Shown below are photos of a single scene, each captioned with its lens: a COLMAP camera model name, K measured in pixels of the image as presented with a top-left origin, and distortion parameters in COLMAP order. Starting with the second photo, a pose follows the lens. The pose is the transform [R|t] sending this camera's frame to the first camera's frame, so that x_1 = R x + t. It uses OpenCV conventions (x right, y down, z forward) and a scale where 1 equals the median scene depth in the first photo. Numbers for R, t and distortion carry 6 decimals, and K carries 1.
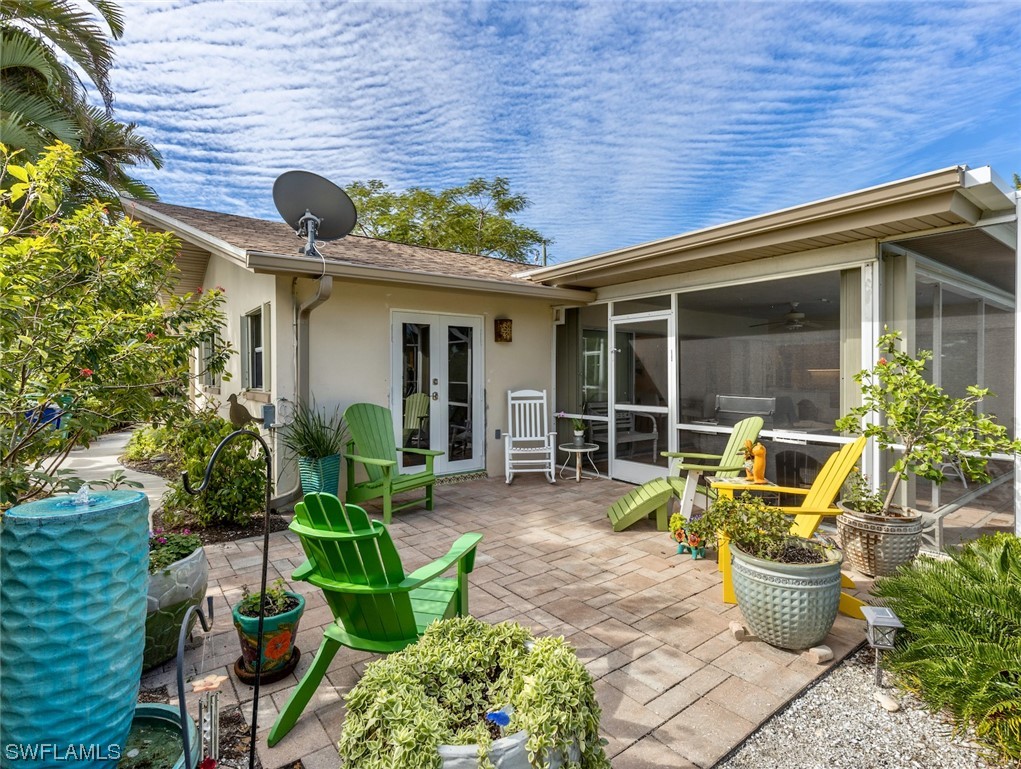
lens RADIAL K [[517.5, 0, 514.5], [0, 517.5, 385.0], [0, 0, 1]] dist [0.006986, -0.000082]
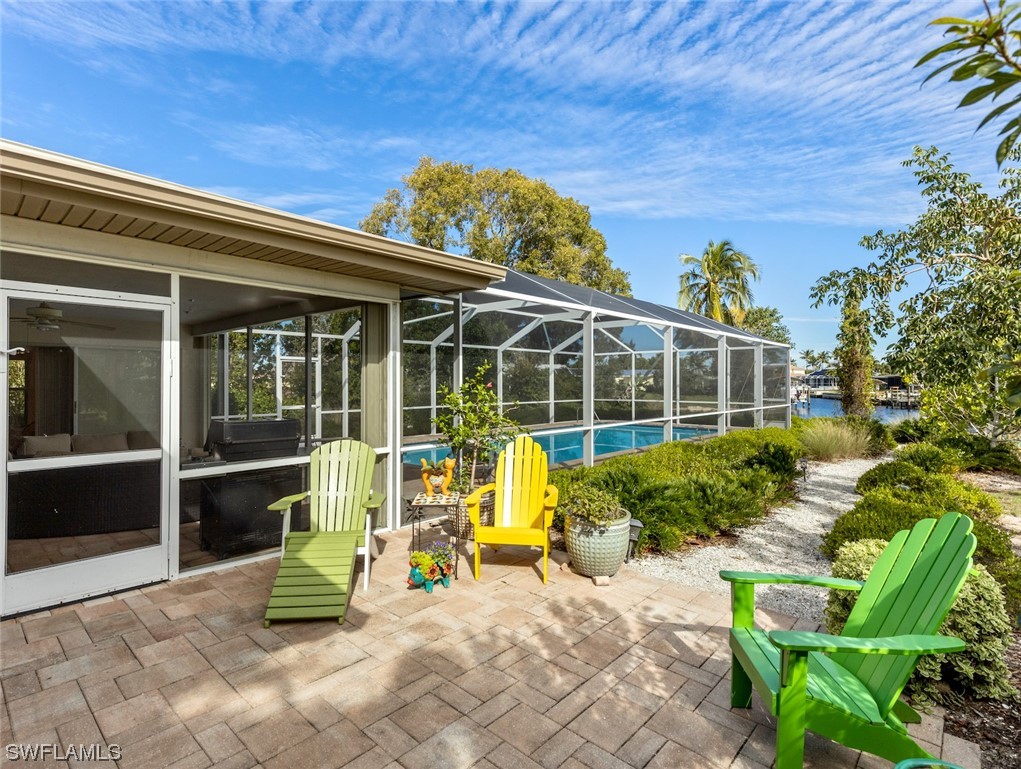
lens RADIAL K [[517.5, 0, 514.5], [0, 517.5, 385.0], [0, 0, 1]] dist [0.006986, -0.000082]
pose [[-0.177984, 0.000554, 0.984033, -0.502860], [0.025257, 0.999673, 0.004005, -0.033754], [-0.983709, 0.025567, -0.177939, 0.838810]]
